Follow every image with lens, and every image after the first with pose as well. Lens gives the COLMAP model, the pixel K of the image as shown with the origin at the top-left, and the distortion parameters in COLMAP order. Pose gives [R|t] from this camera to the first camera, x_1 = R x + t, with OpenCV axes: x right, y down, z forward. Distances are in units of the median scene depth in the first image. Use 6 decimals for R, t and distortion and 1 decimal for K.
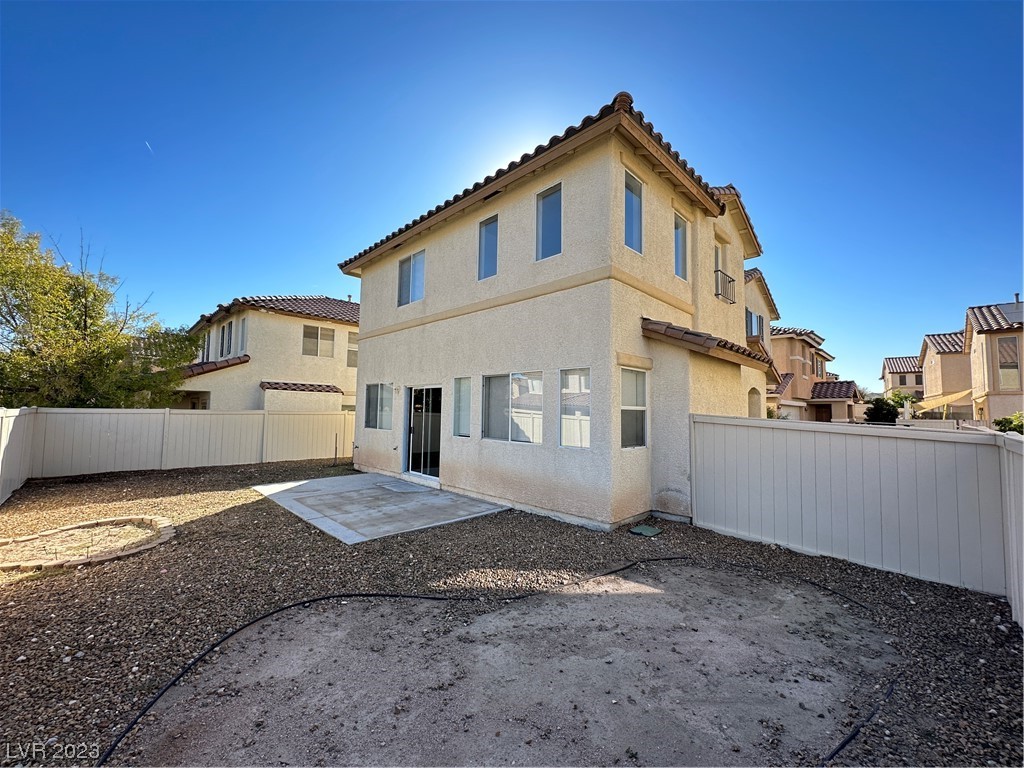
lens RADIAL K [[408.6, 0, 512.1], [0, 408.6, 385.5], [0, 0, 1]] dist [-0.001071, 0.000633]
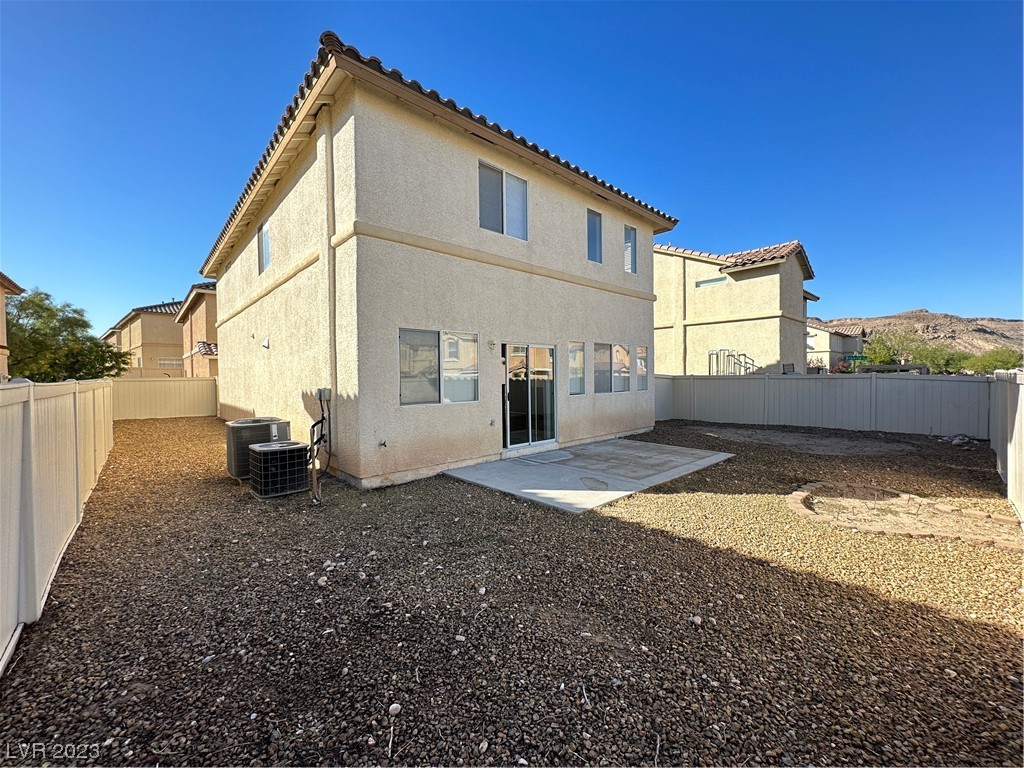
lens RADIAL K [[408.6, 0, 512.1], [0, 408.6, 381.7], [0, 0, 1]] dist [-0.001071, 0.000633]
pose [[0.044150, -0.024232, 0.998731, -1.210166], [-0.047665, 0.998516, 0.026333, 0.067642], [-0.997887, -0.048767, 0.042930, 1.099748]]
